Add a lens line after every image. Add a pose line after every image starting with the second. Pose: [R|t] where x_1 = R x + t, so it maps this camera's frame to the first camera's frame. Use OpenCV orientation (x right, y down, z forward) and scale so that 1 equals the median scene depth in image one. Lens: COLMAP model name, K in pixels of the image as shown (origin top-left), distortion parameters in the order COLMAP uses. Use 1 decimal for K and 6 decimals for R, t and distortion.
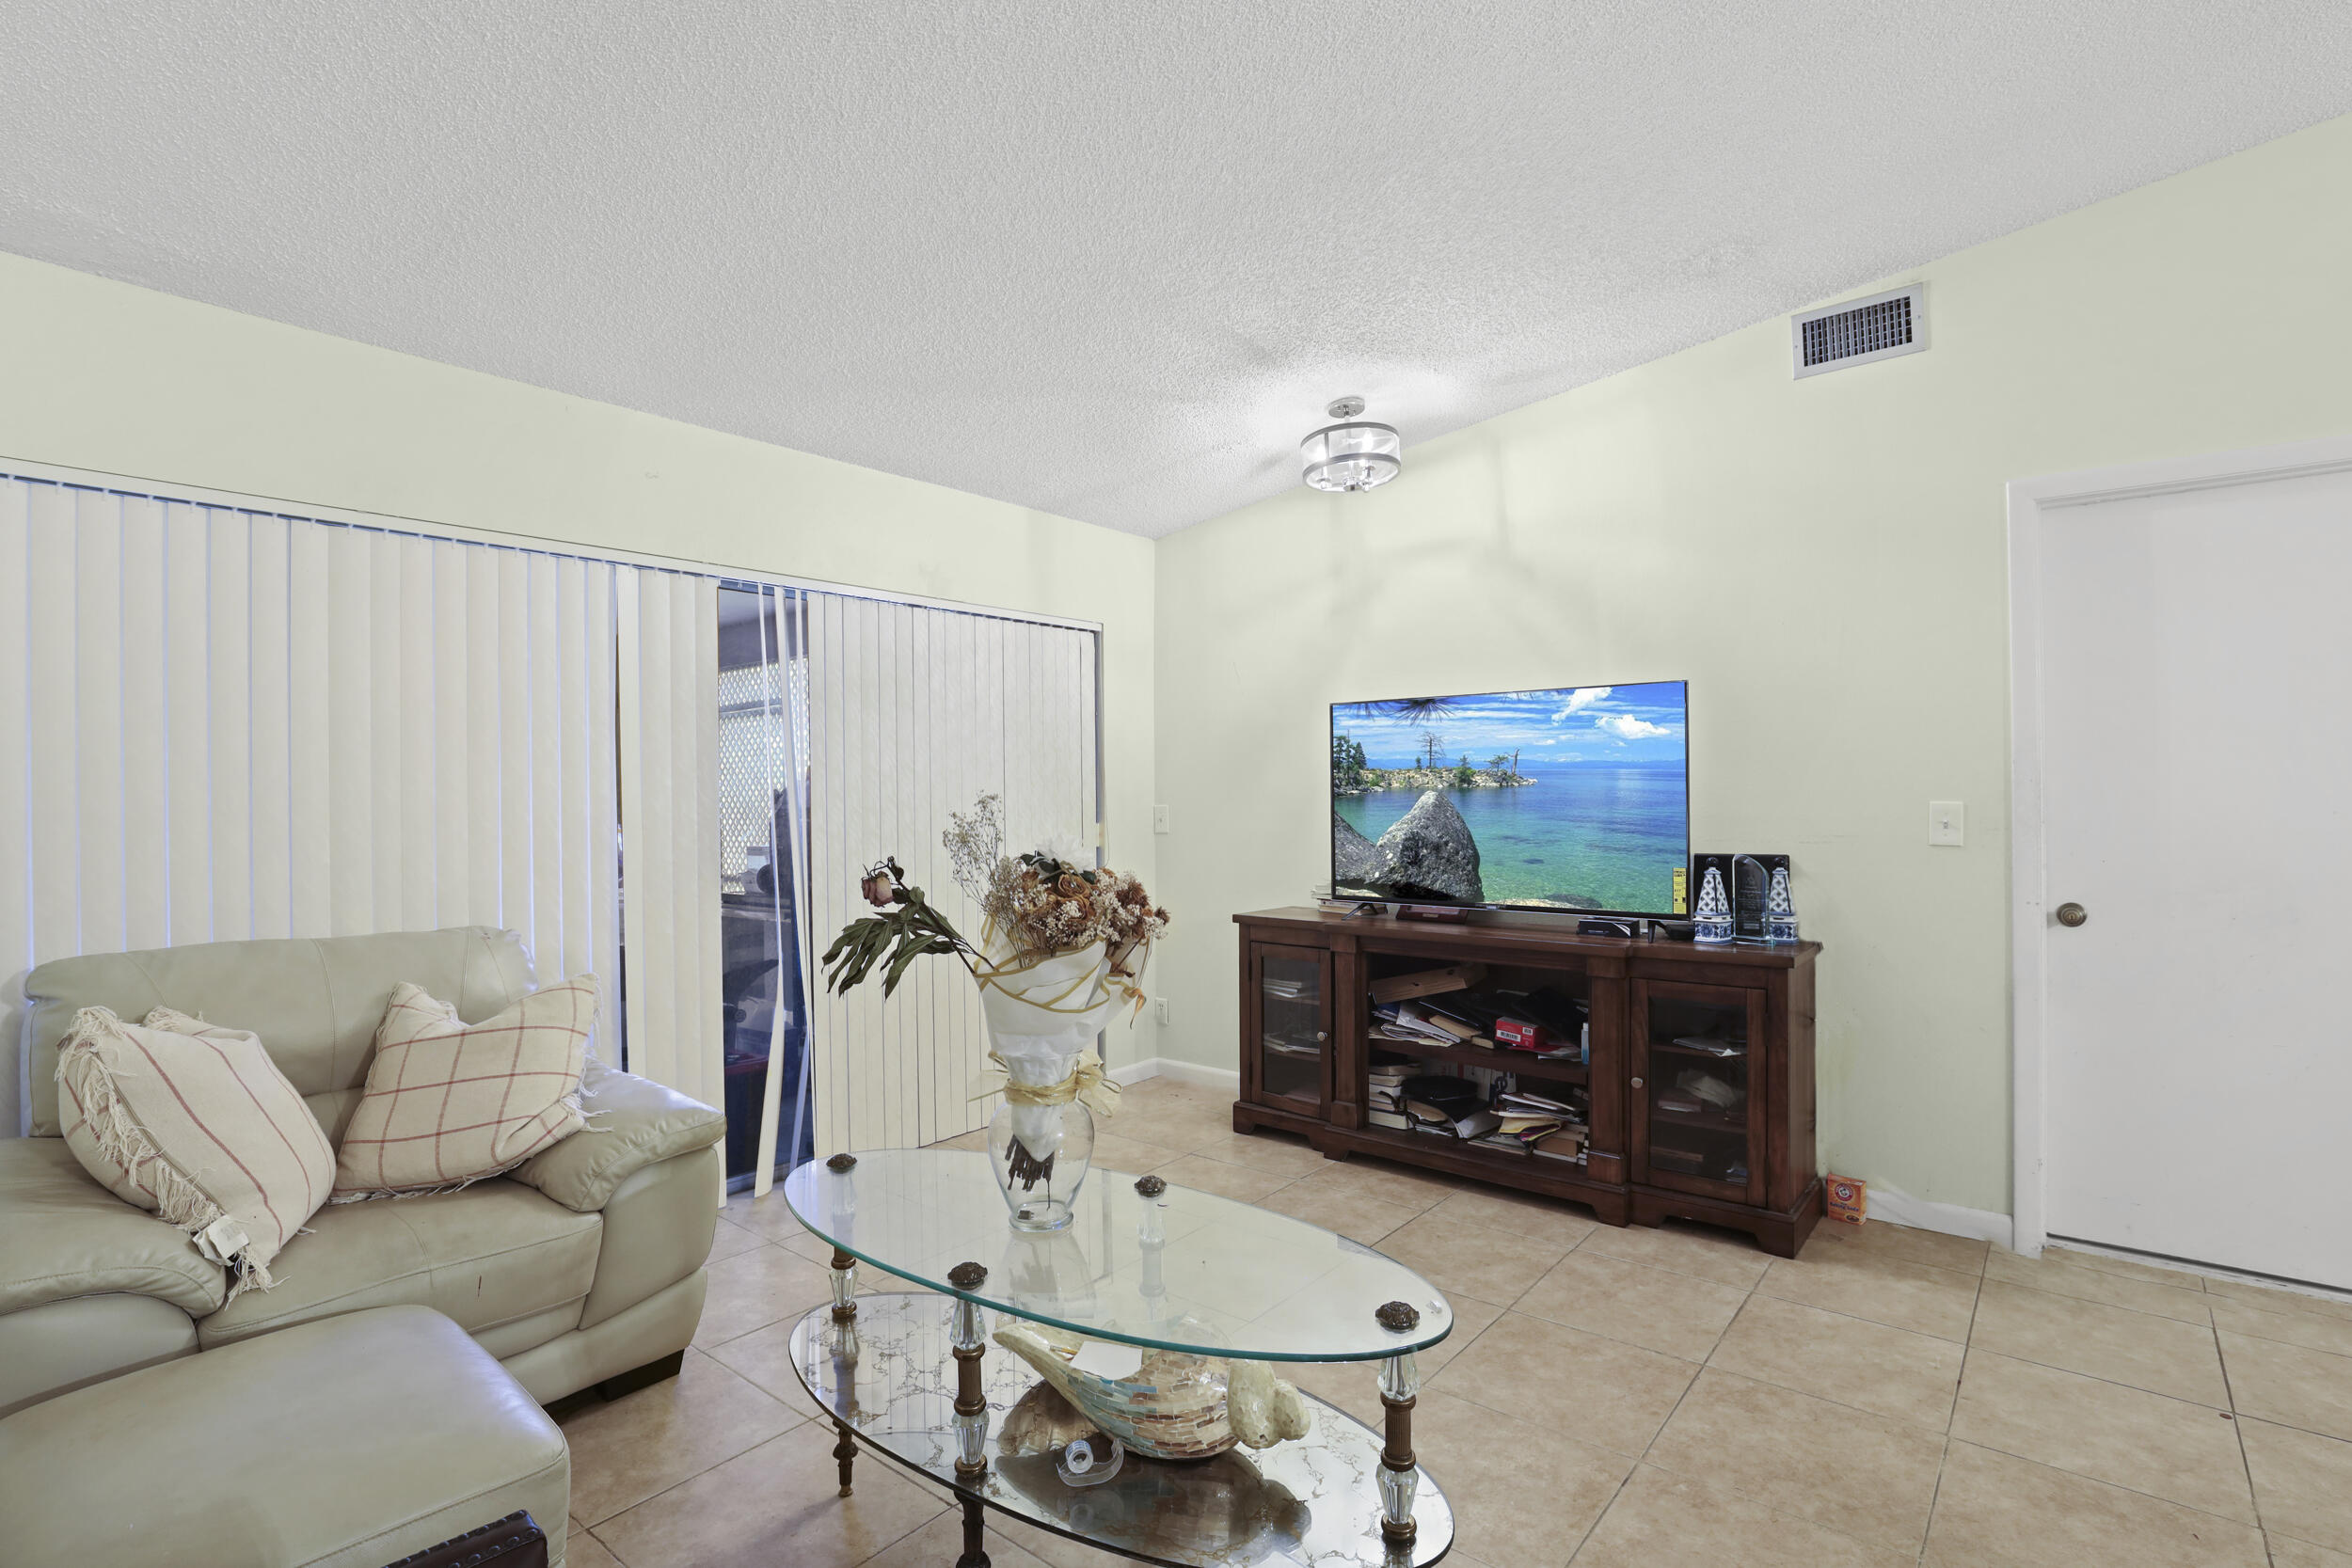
lens RADIAL K [[1109.3, 0, 1155.2], [0, 1109.3, 789.9], [0, 0, 1]] dist [-0.042593, 0.001769]
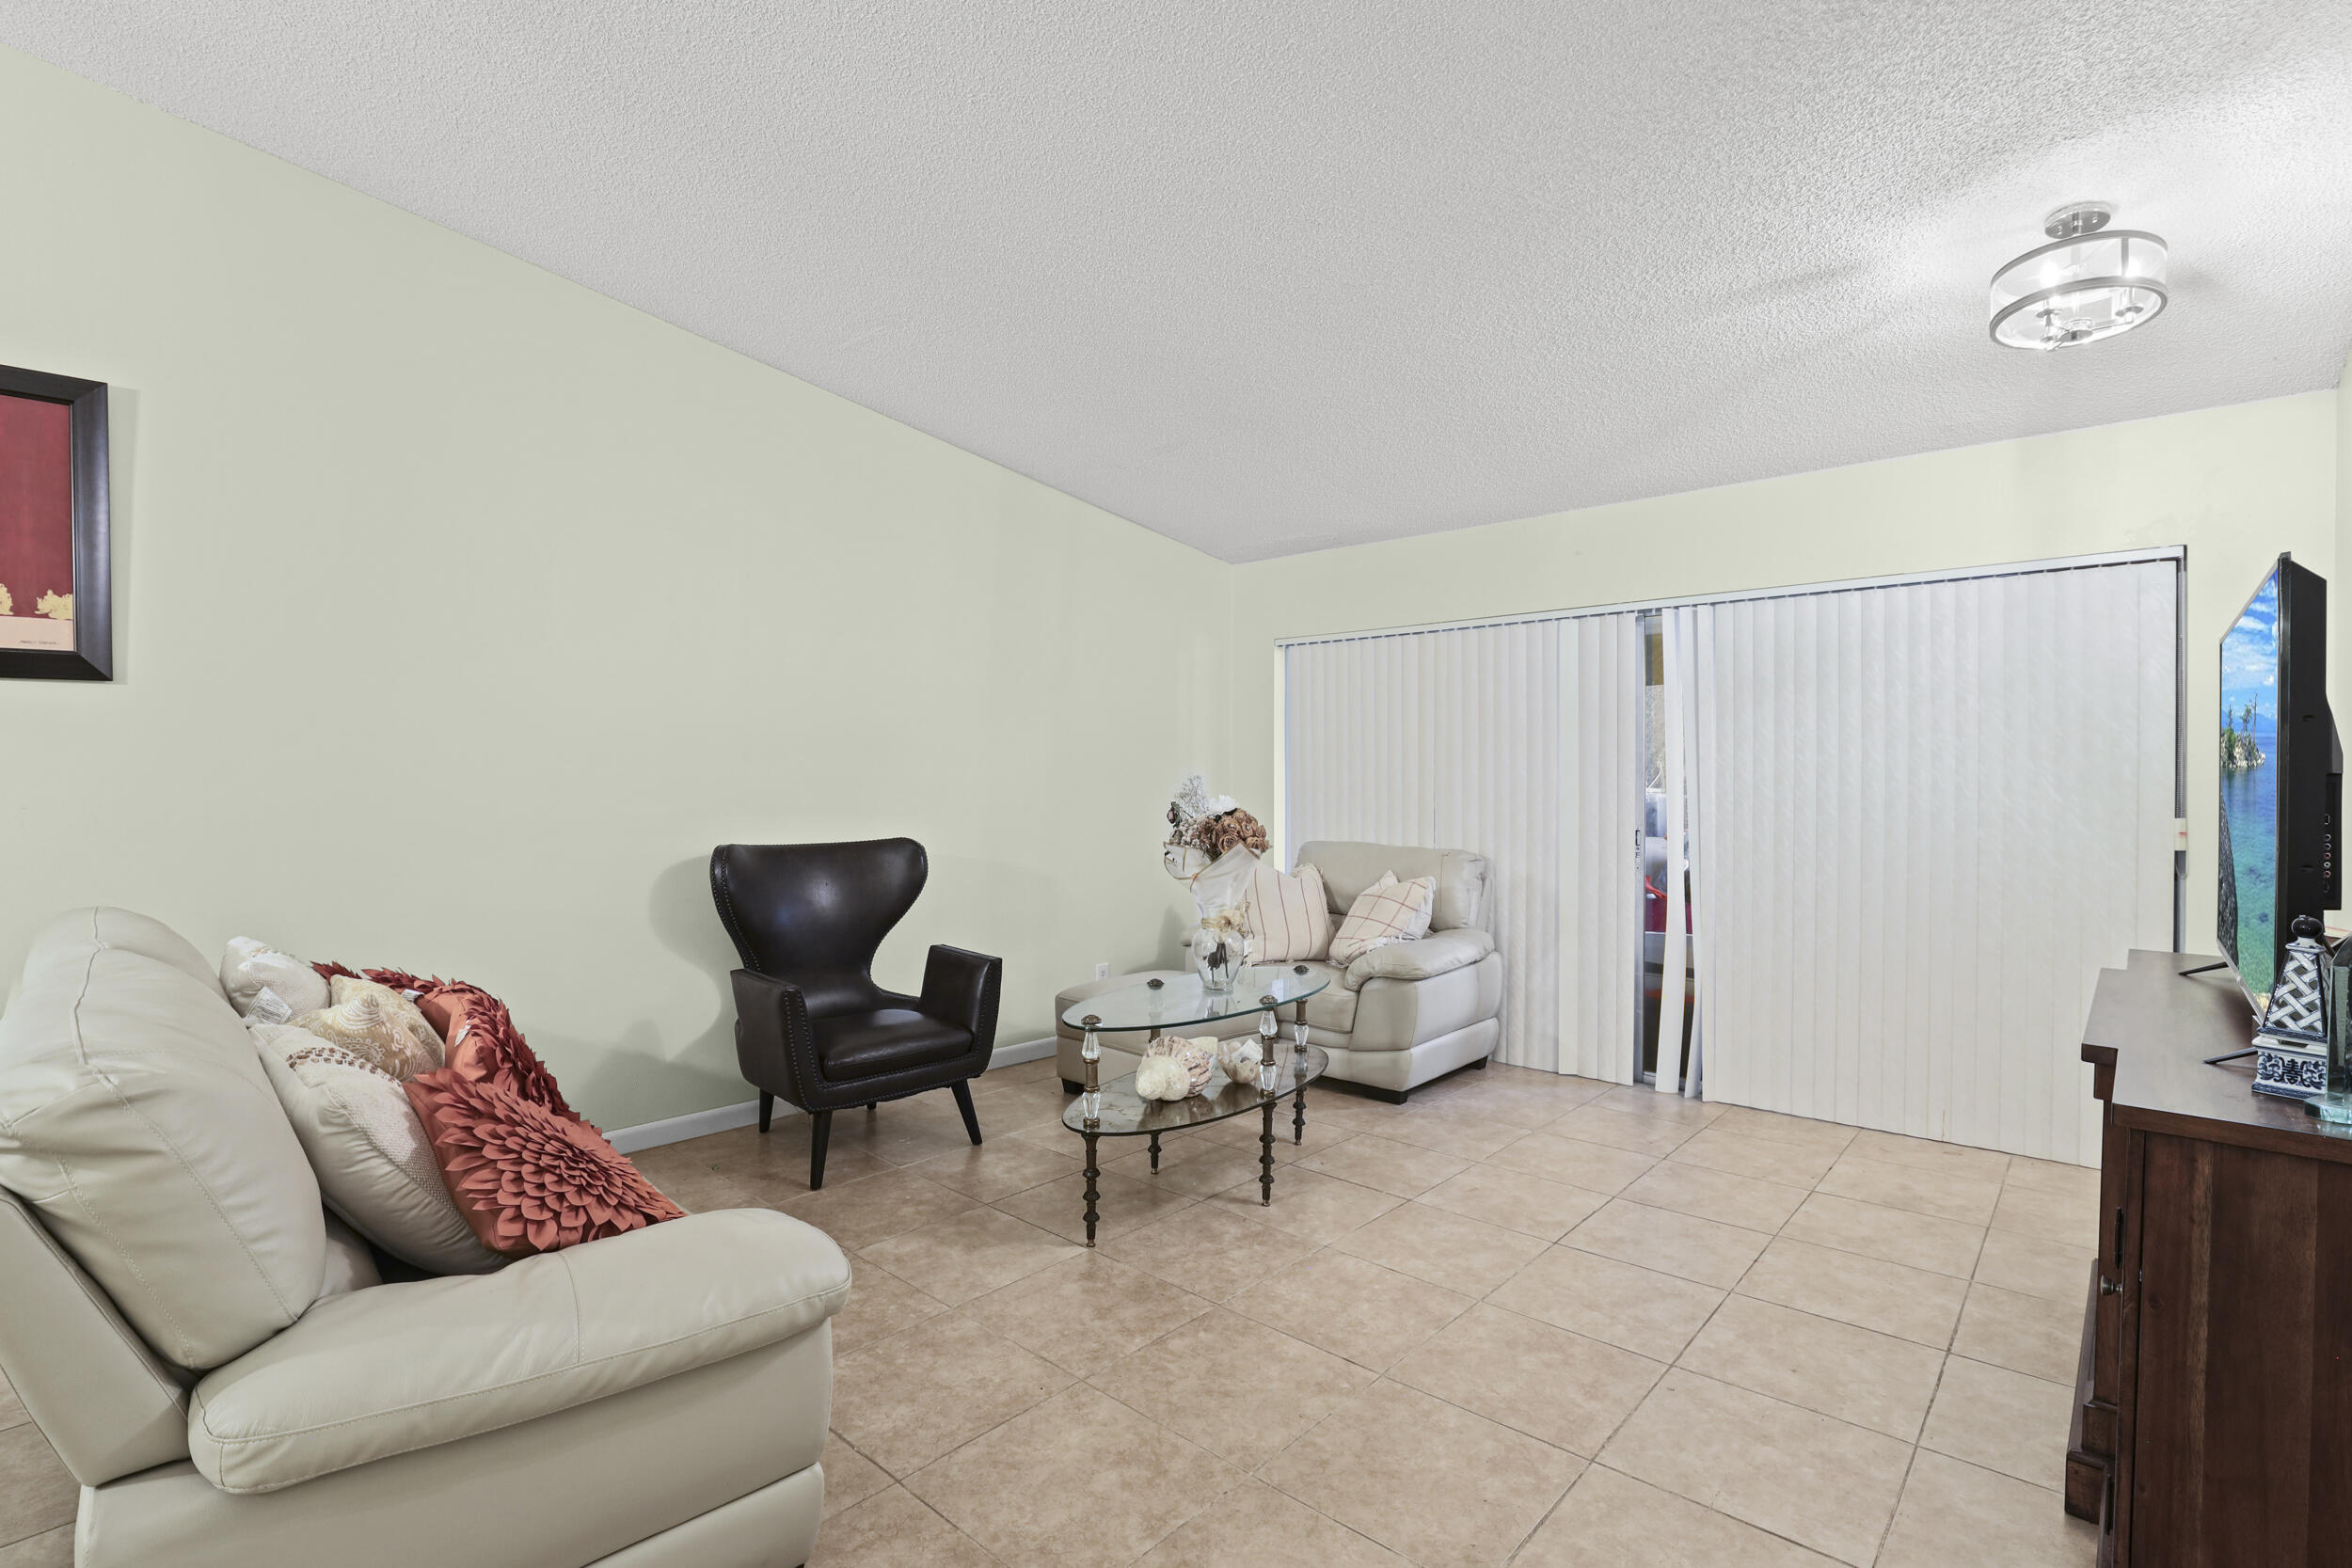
lens RADIAL K [[1109.3, 0, 1153.1], [0, 1109.3, 794.9], [0, 0, 1]] dist [-0.042593, 0.001769]
pose [[-0.066108, 0.015400, -0.997694, 1.093411], [0.000342, 0.999881, 0.015411, 0.006270], [0.997812, 0.000678, -0.066105, 0.584385]]
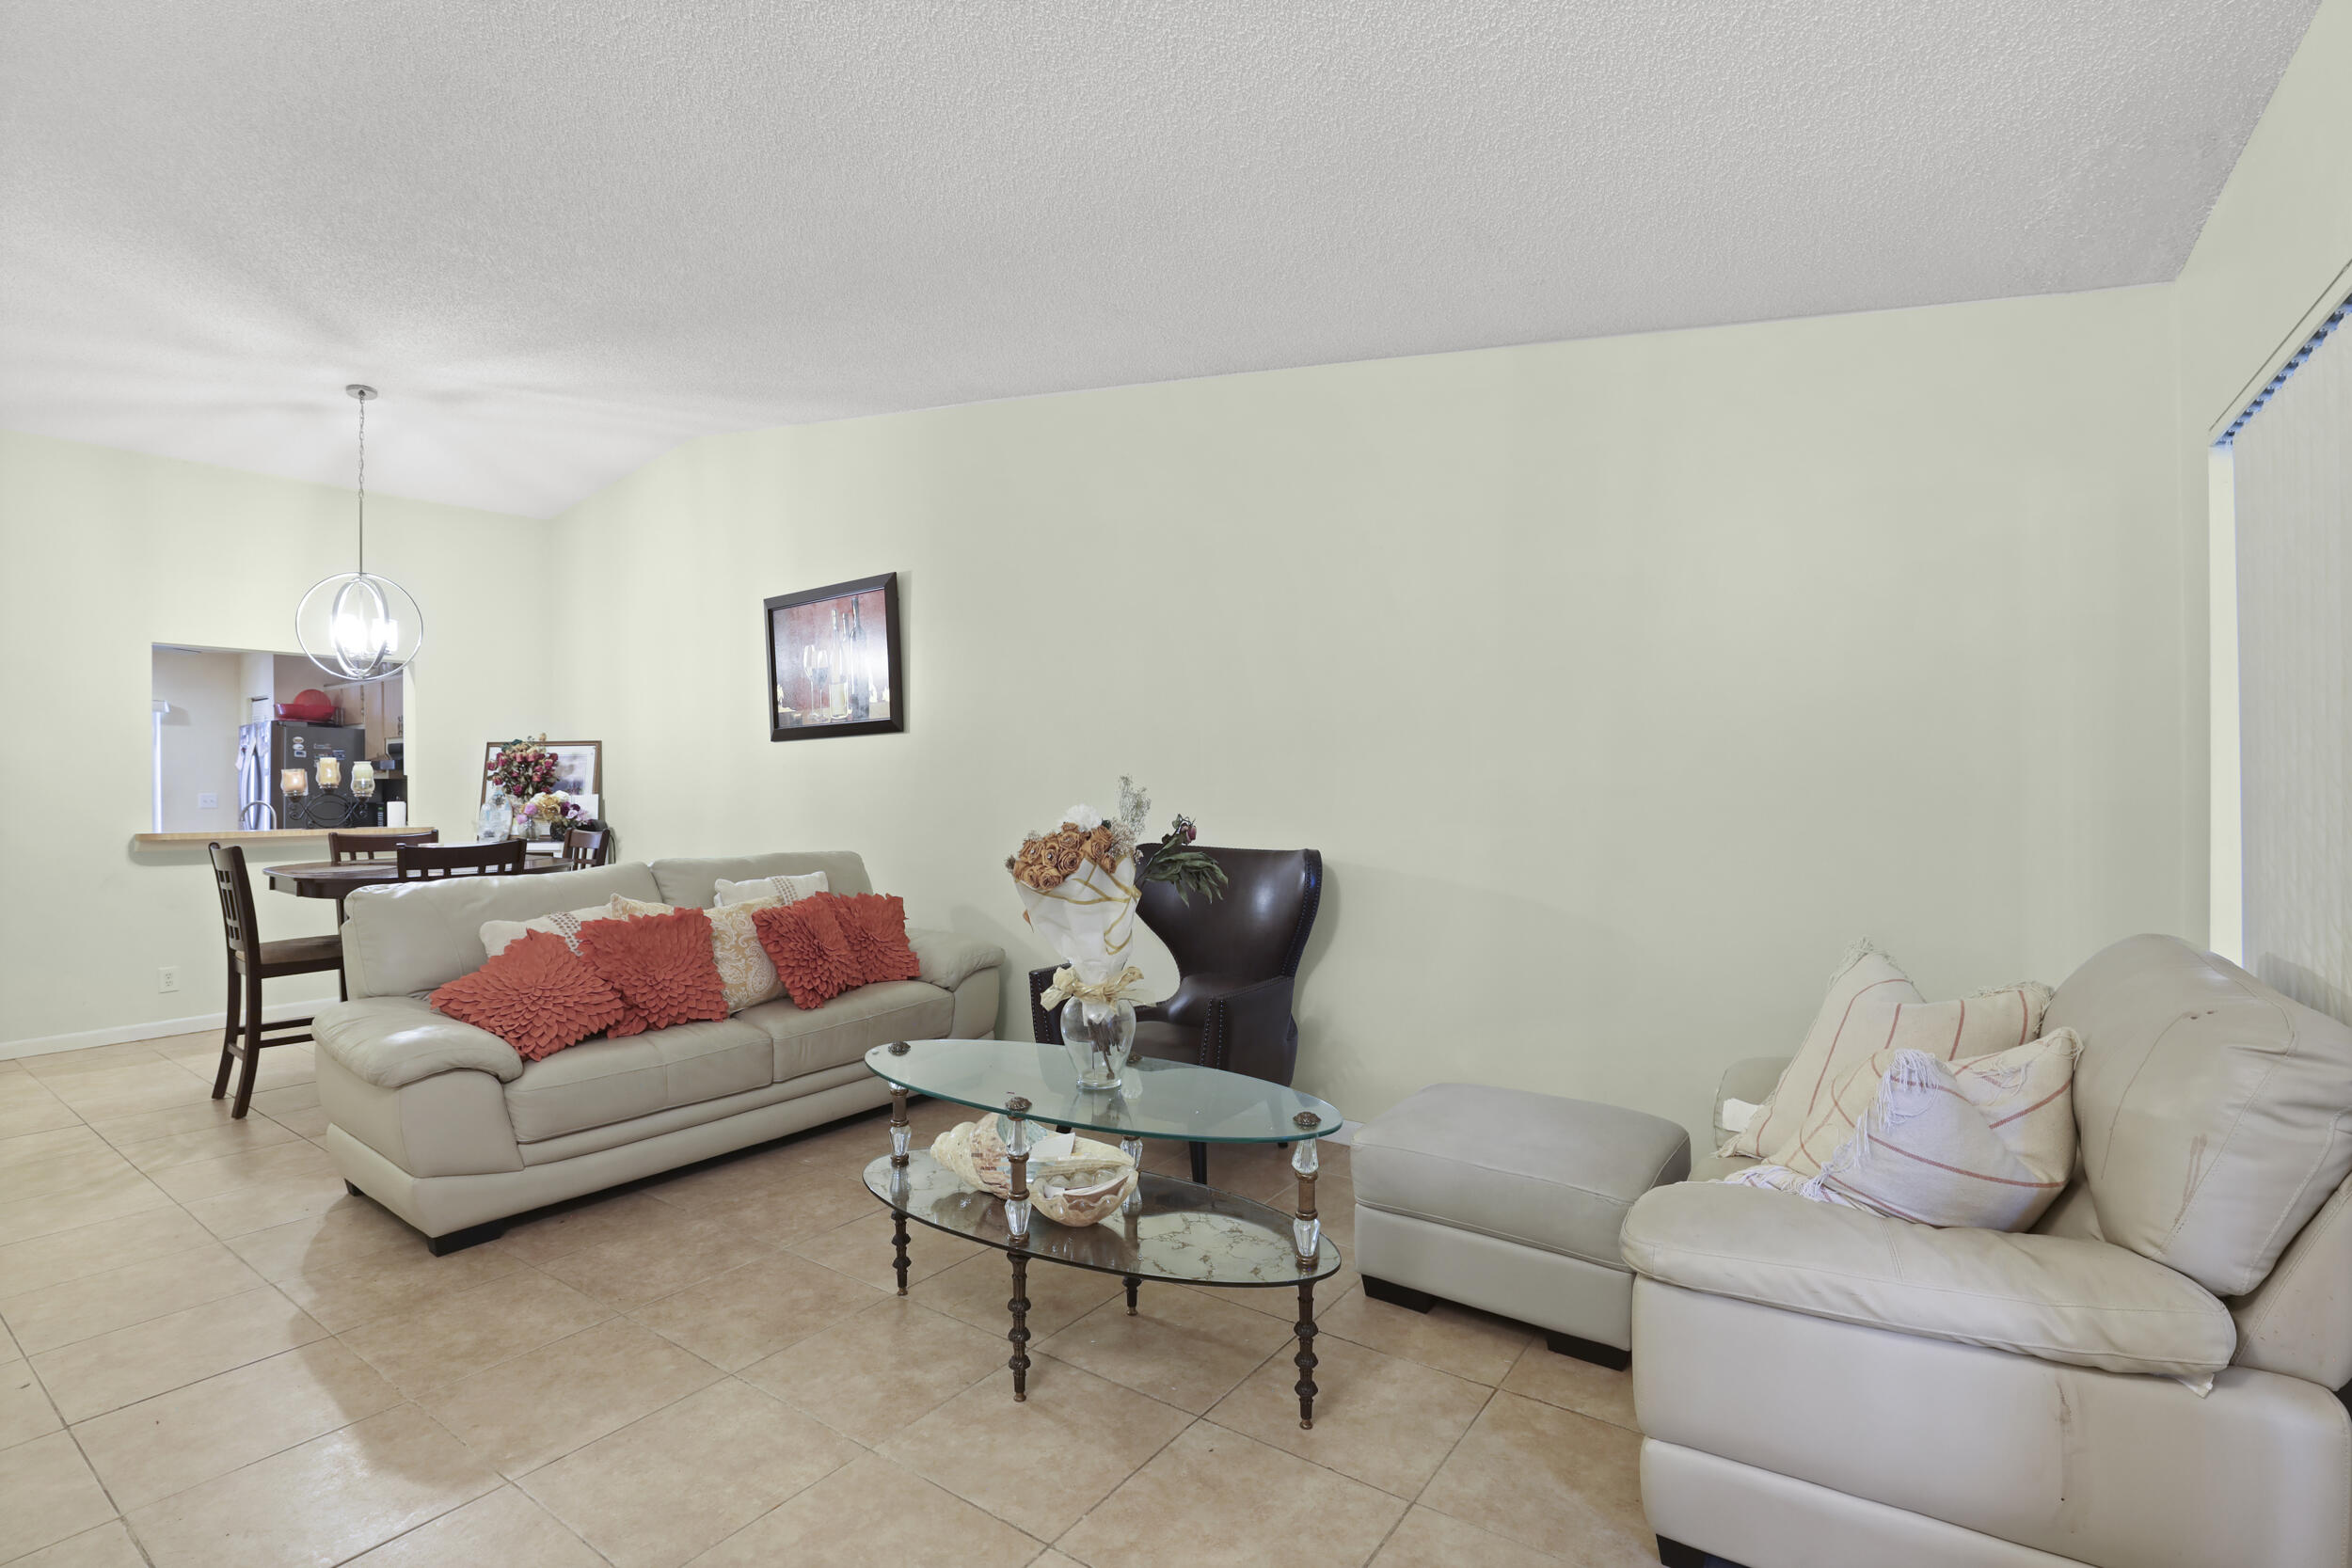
lens RADIAL K [[1091.1, 0, 1161.4], [0, 1091.1, 790.7], [0, 0, 1]] dist [-0.029623, 0.000264]
pose [[-0.998204, 0.006569, -0.059538, -0.049222], [0.006279, 0.999968, 0.005048, 0.008841], [0.059569, 0.004666, -0.998213, 1.366797]]
